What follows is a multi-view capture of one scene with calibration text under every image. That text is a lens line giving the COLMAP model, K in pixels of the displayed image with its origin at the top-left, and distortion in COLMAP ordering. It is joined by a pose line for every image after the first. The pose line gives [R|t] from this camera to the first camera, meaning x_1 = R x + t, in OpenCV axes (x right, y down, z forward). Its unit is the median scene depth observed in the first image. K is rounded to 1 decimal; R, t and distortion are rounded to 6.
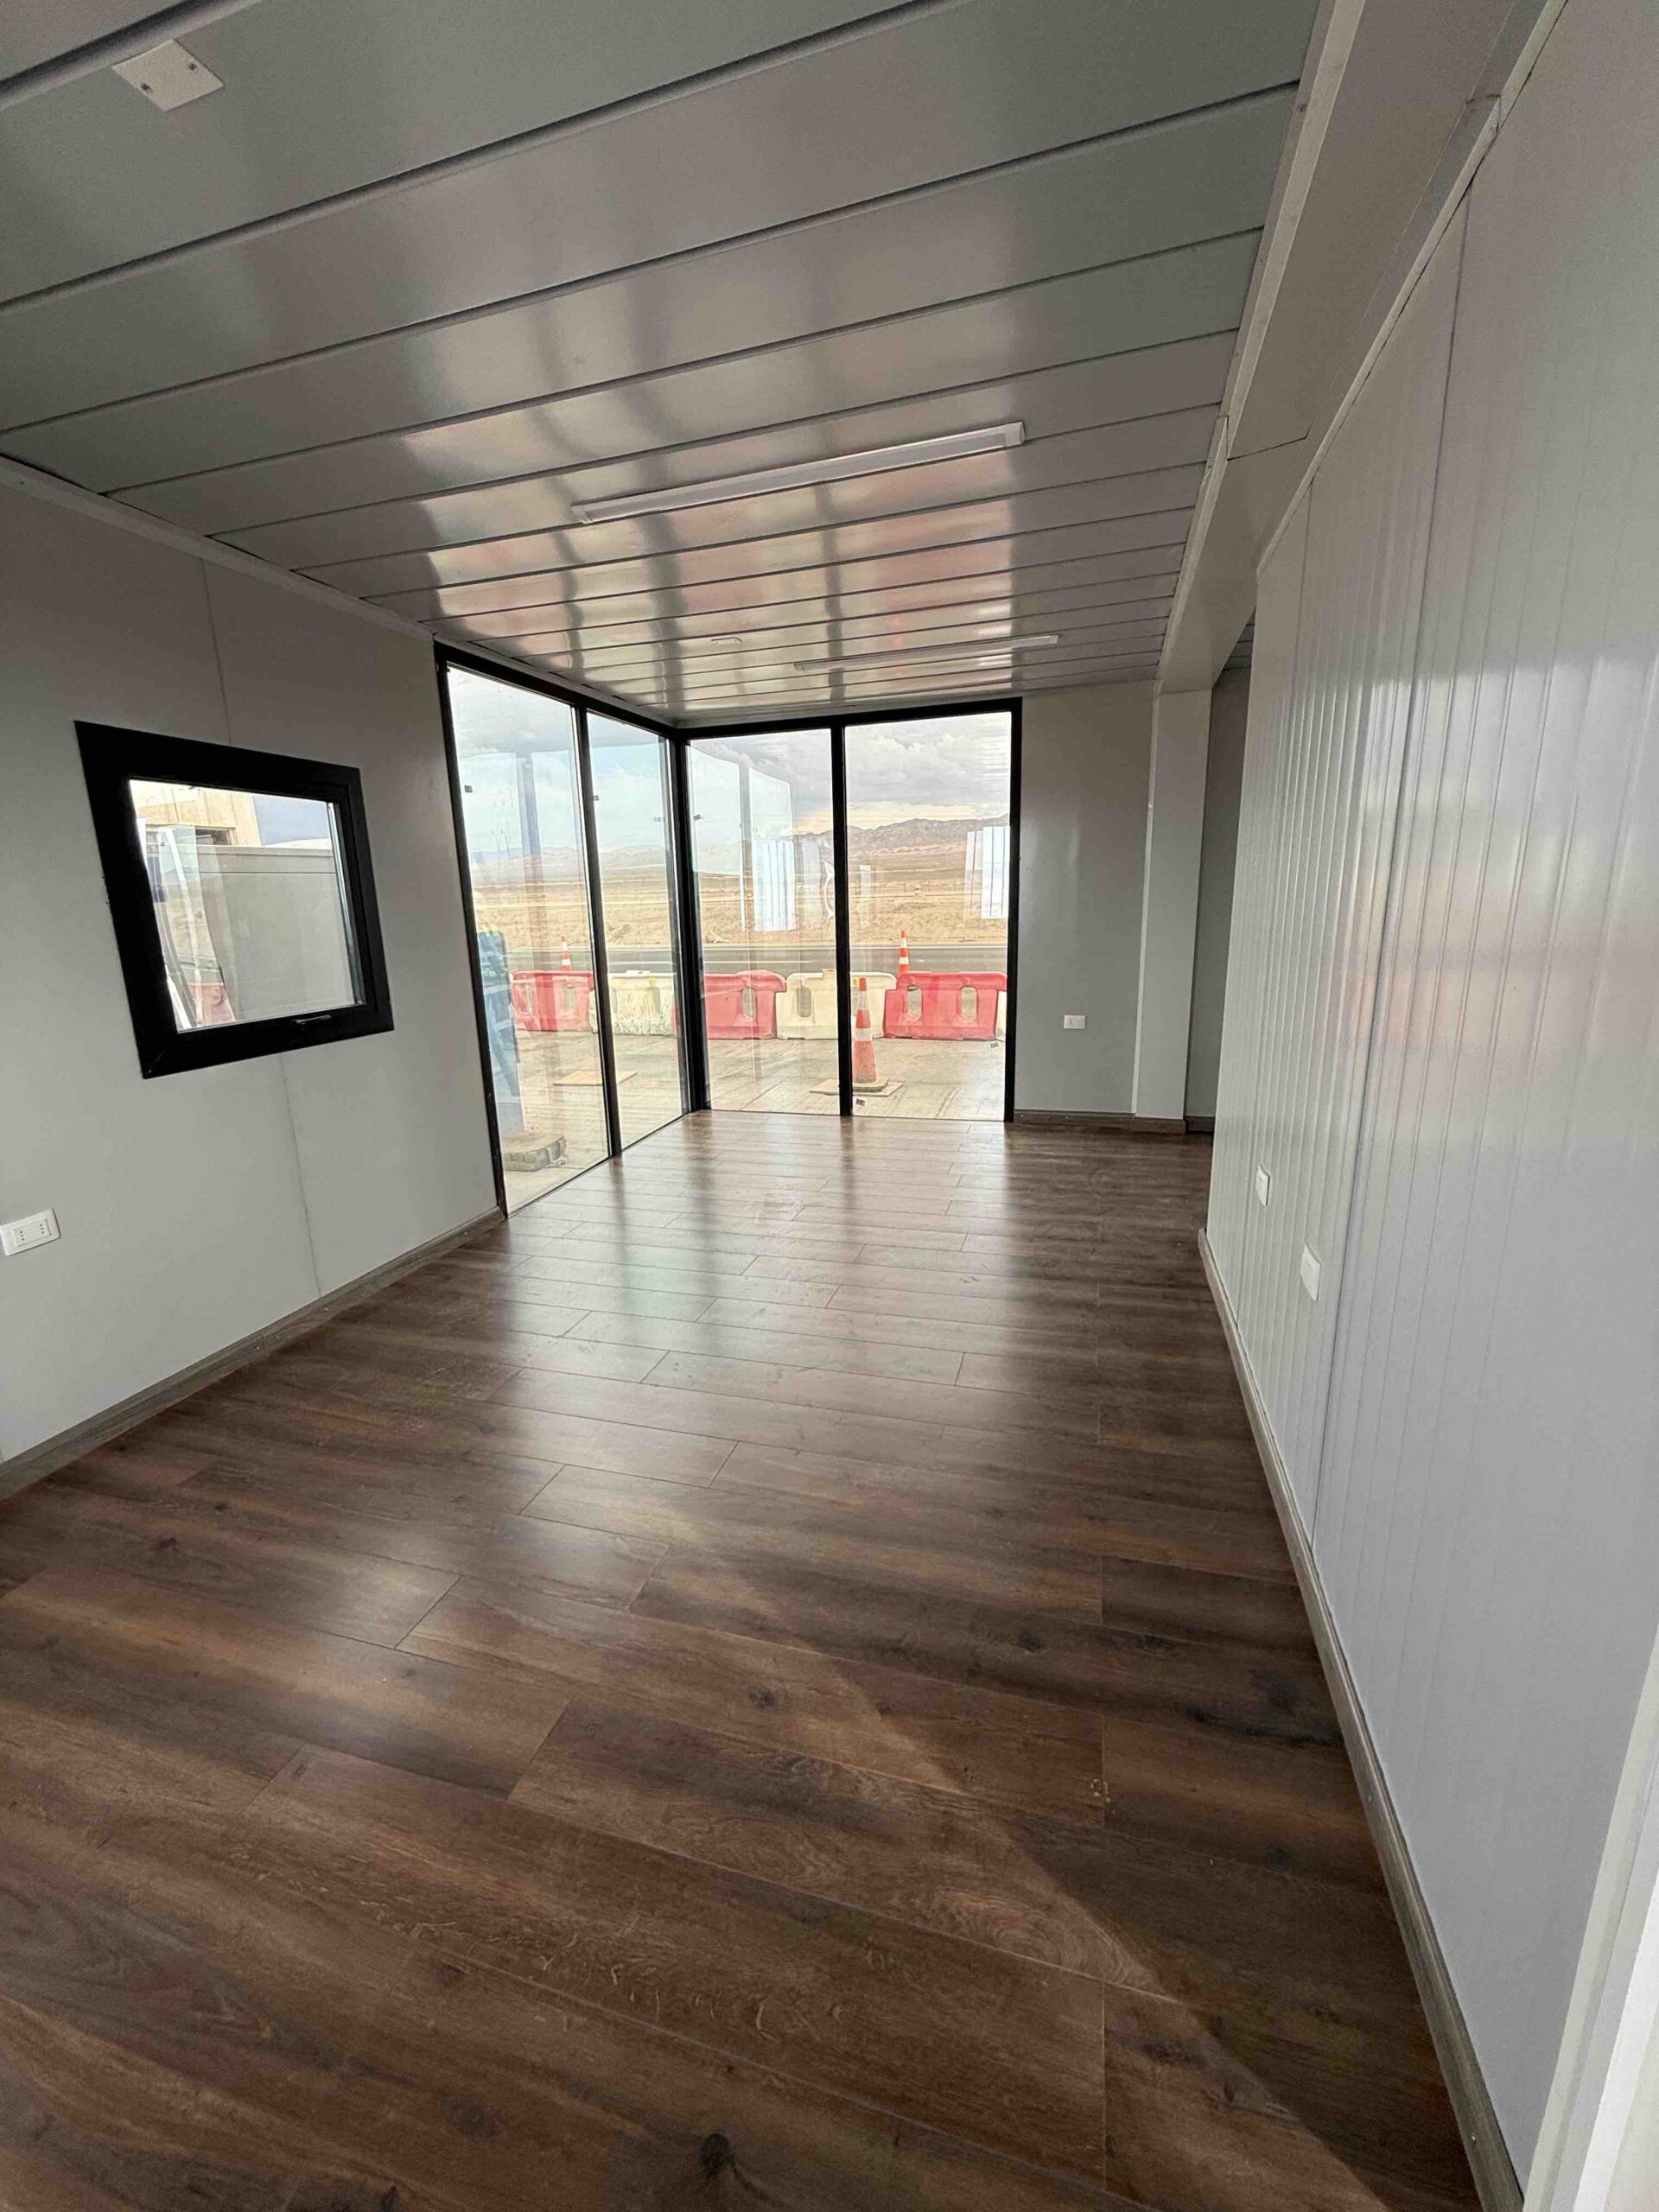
lens RADIAL K [[881.4, 0, 828.0], [0, 881.4, 1098.7], [0, 0, 1]] dist [0.000331, 0.000060]
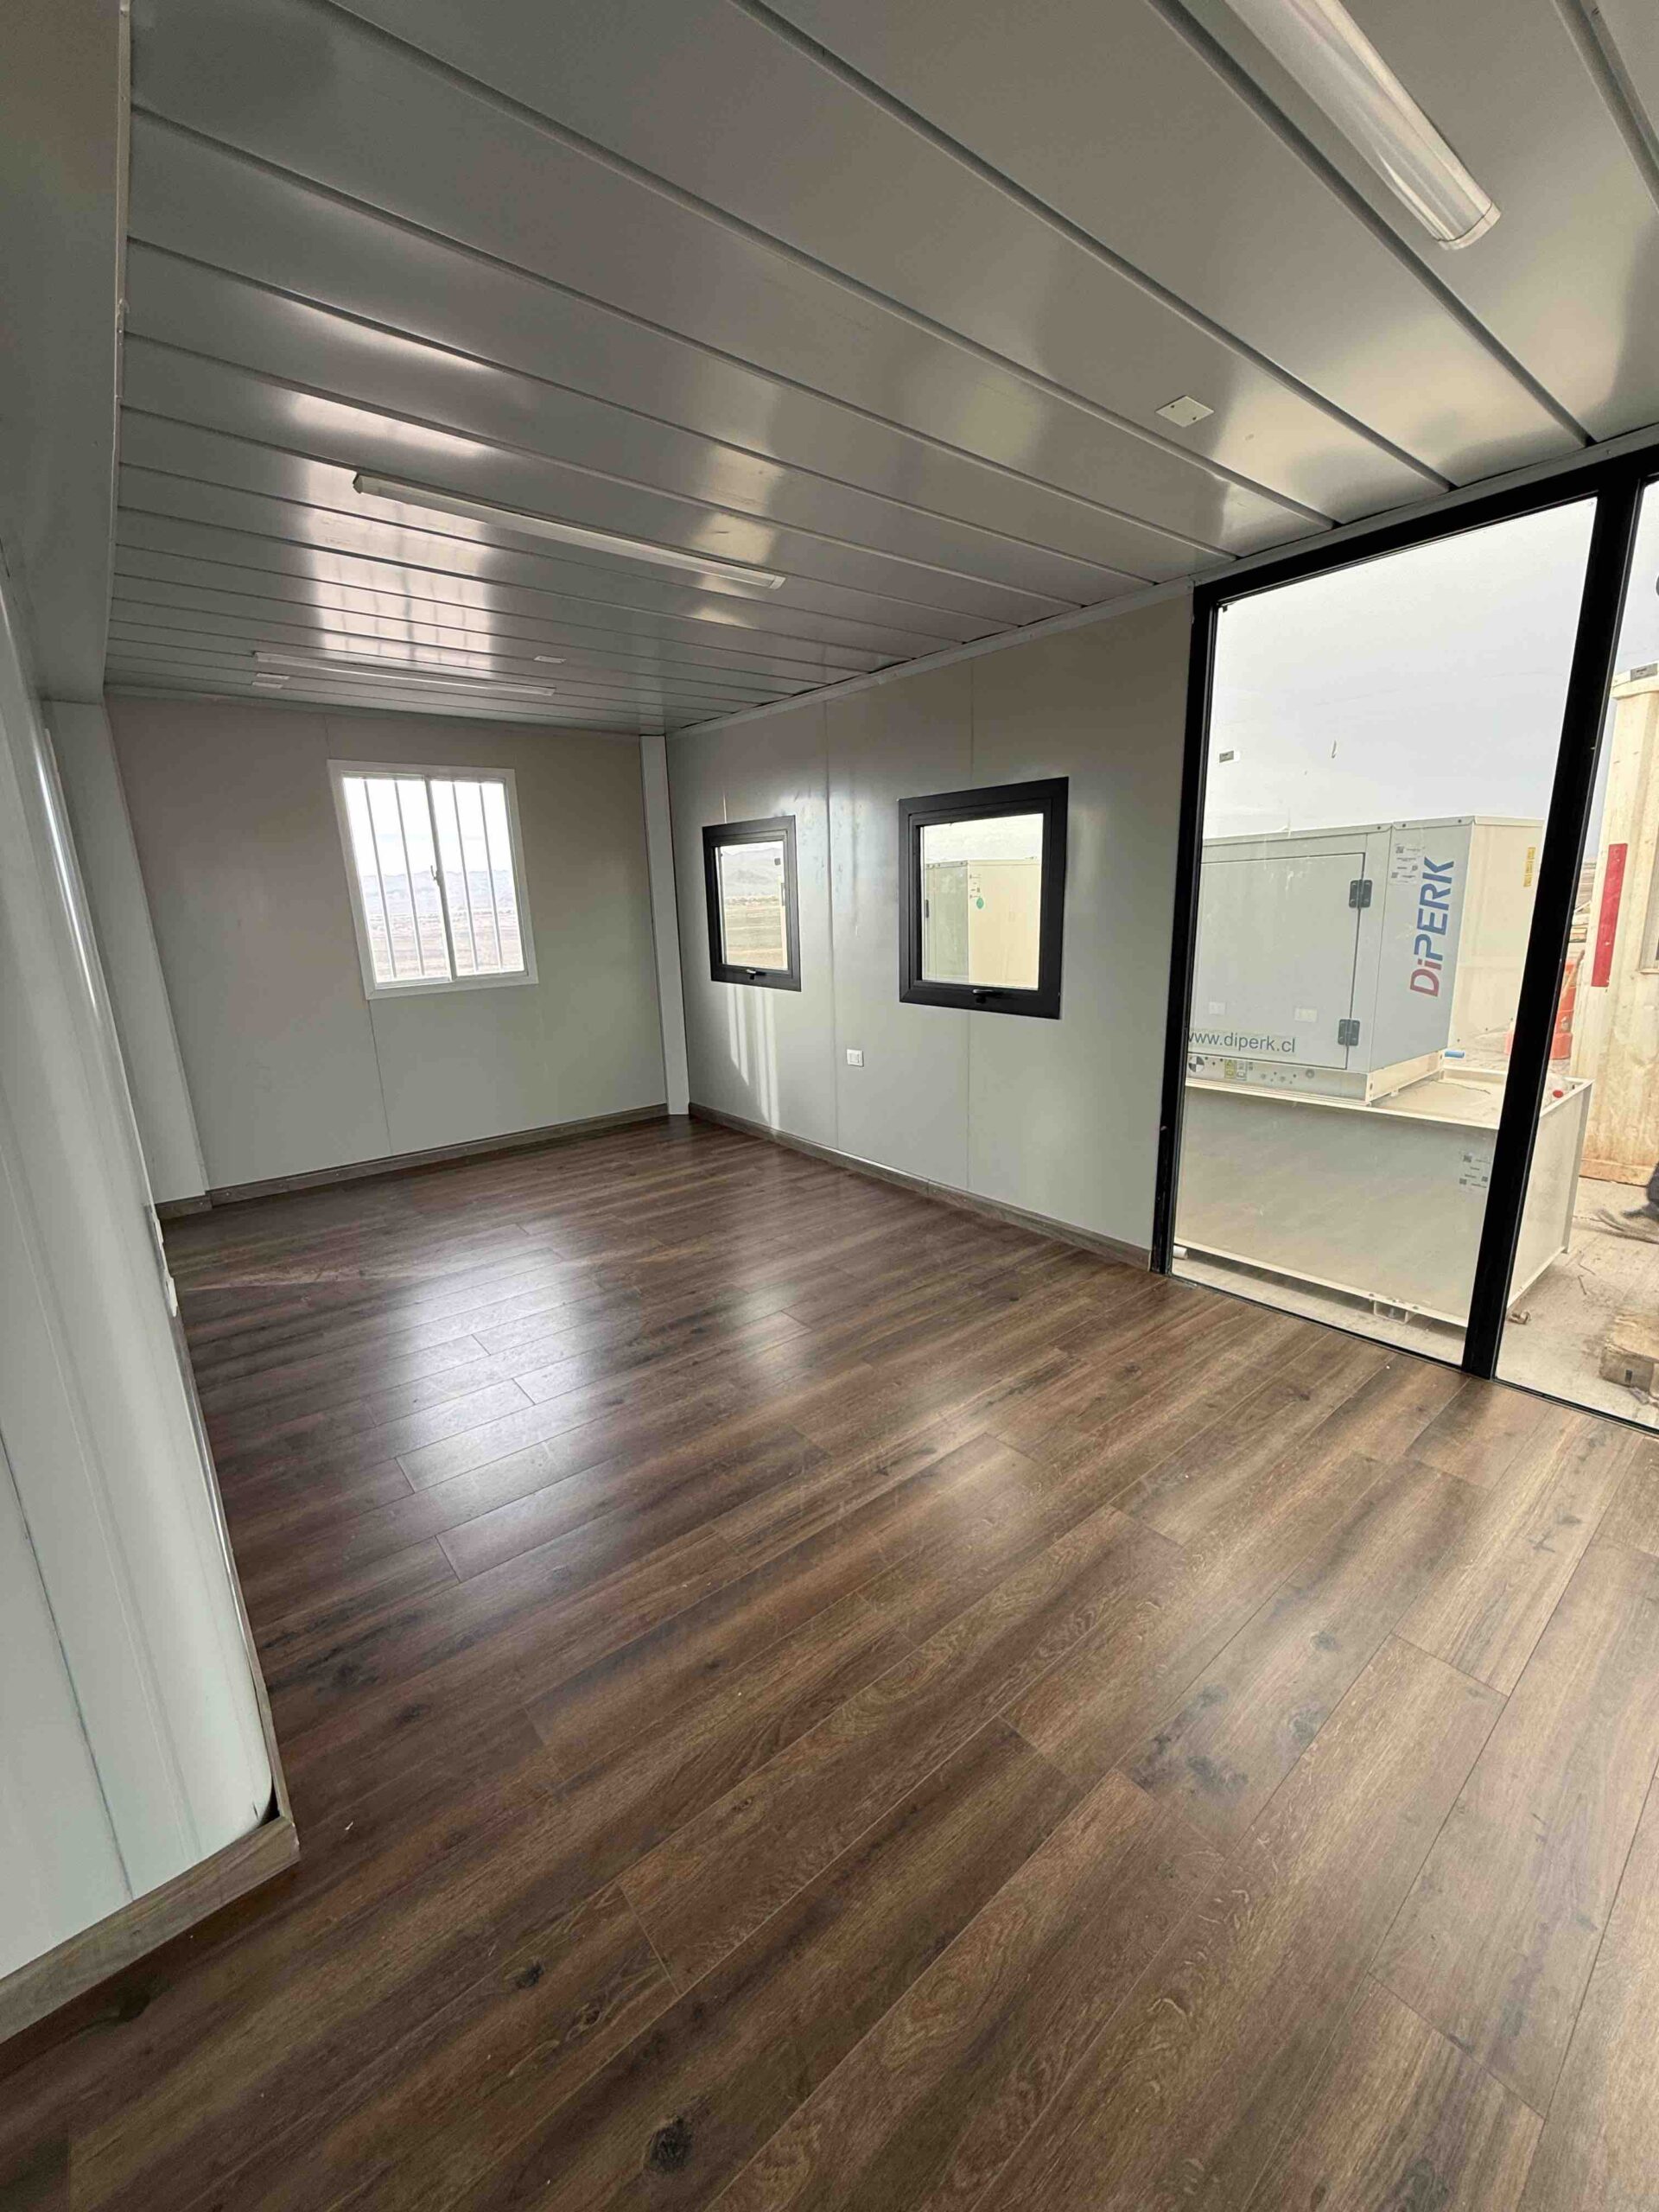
lens RADIAL K [[881.4, 0, 834.0], [0, 881.4, 1099.4], [0, 0, 1]] dist [0.000331, 0.000060]
pose [[-0.560324, 0.228666, -0.796084, 0.580091], [-0.140909, 0.920809, 0.363670, -0.365347], [0.816200, 0.315949, -0.483730, 1.422434]]
